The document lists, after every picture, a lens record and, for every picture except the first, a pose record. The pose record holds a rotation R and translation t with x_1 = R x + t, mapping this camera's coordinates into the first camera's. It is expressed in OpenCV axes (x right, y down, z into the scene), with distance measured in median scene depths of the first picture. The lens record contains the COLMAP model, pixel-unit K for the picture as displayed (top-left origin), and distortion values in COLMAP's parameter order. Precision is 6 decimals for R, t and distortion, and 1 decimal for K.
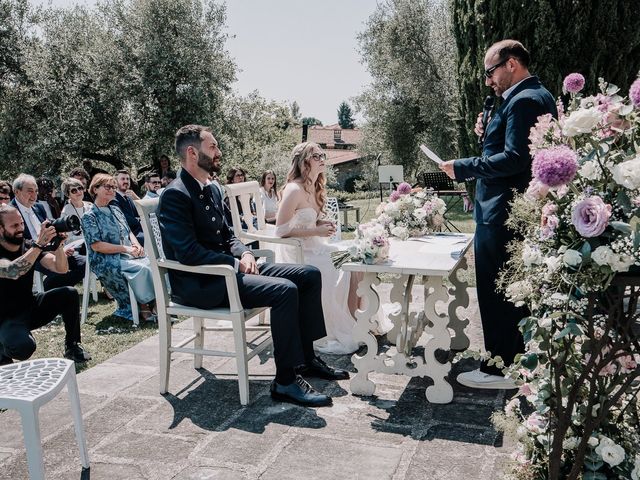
lens RADIAL K [[688.5, 0, 320.0], [0, 688.5, 240.0], [0, 0, 1]] dist [0.040564, 0.009961]
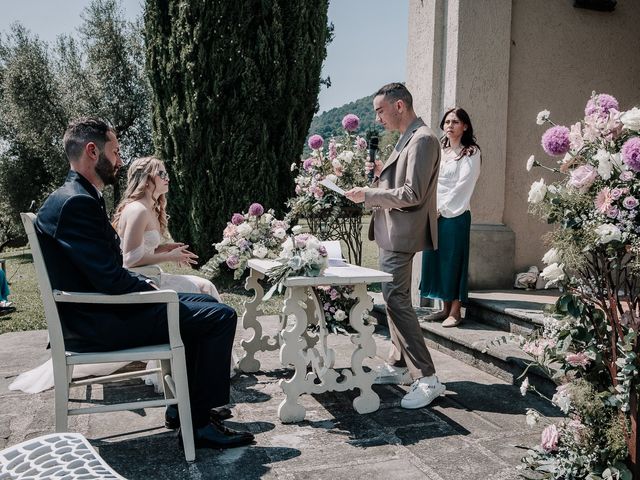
lens RADIAL K [[638.6, 0, 320.0], [0, 638.6, 240.0], [0, 0, 1]] dist [0.011358, -0.006780]
pose [[0.802847, -0.031925, 0.595329, -0.209818], [0.083240, 0.994787, -0.058909, 0.018004], [-0.590345, 0.096850, 0.801319, 0.136402]]
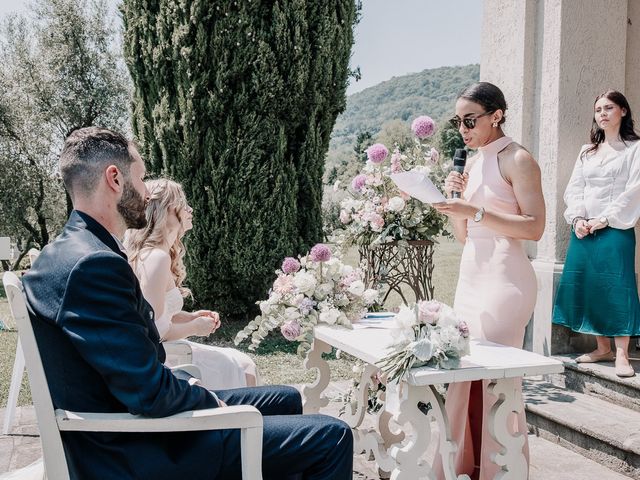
lens RADIAL K [[750.2, 0, 320.0], [0, 750.2, 240.0], [0, 0, 1]] dist [0.012064, 0.058639]
pose [[0.788638, -0.015905, 0.614652, -0.202006], [0.085265, 0.992836, -0.083710, -0.014441], [-0.608917, 0.118425, 0.784344, 0.251400]]
